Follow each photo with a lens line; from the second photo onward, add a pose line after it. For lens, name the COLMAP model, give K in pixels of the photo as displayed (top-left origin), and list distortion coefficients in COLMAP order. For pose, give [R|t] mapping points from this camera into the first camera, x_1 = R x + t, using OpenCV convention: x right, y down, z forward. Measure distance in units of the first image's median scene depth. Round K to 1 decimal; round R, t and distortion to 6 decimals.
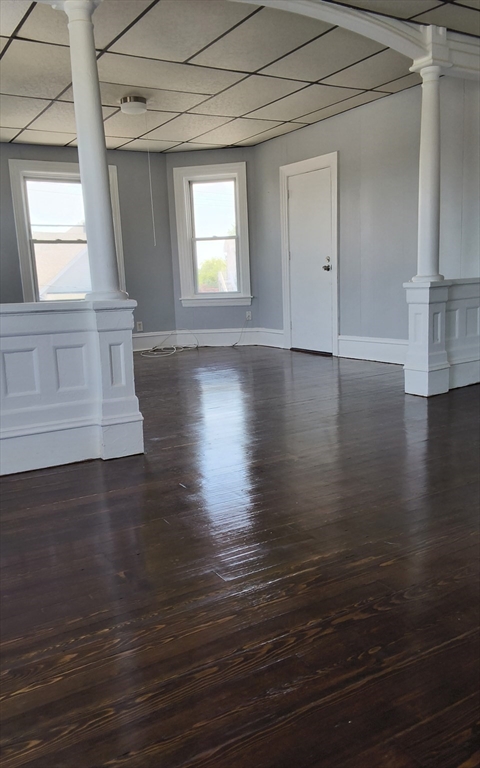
lens RADIAL K [[609.5, 0, 240.0], [0, 609.5, 384.0], [0, 0, 1]] dist [0.114164, -0.179436]
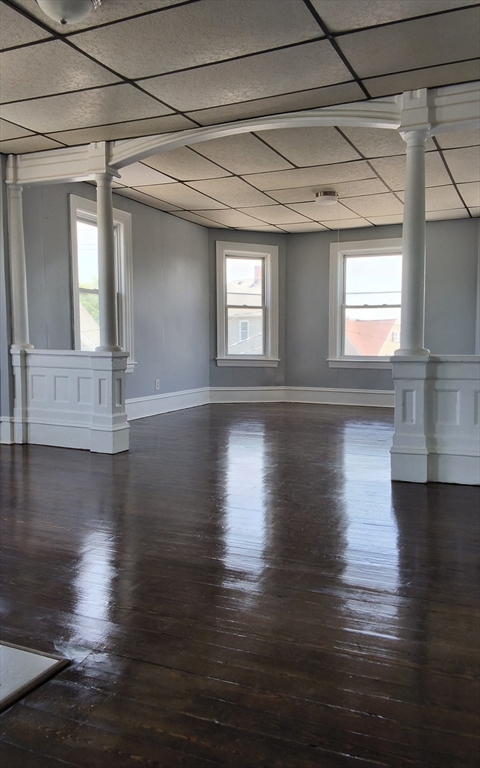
lens RADIAL K [[636.5, 0, 240.0], [0, 636.5, 384.0], [0, 0, 1]] dist [0.002754, 0.000773]
pose [[0.545996, 0.097398, -0.832107, 0.925947], [-0.172507, 0.985006, 0.002102, -0.081346], [0.819835, 0.142397, 0.554611, 0.272577]]
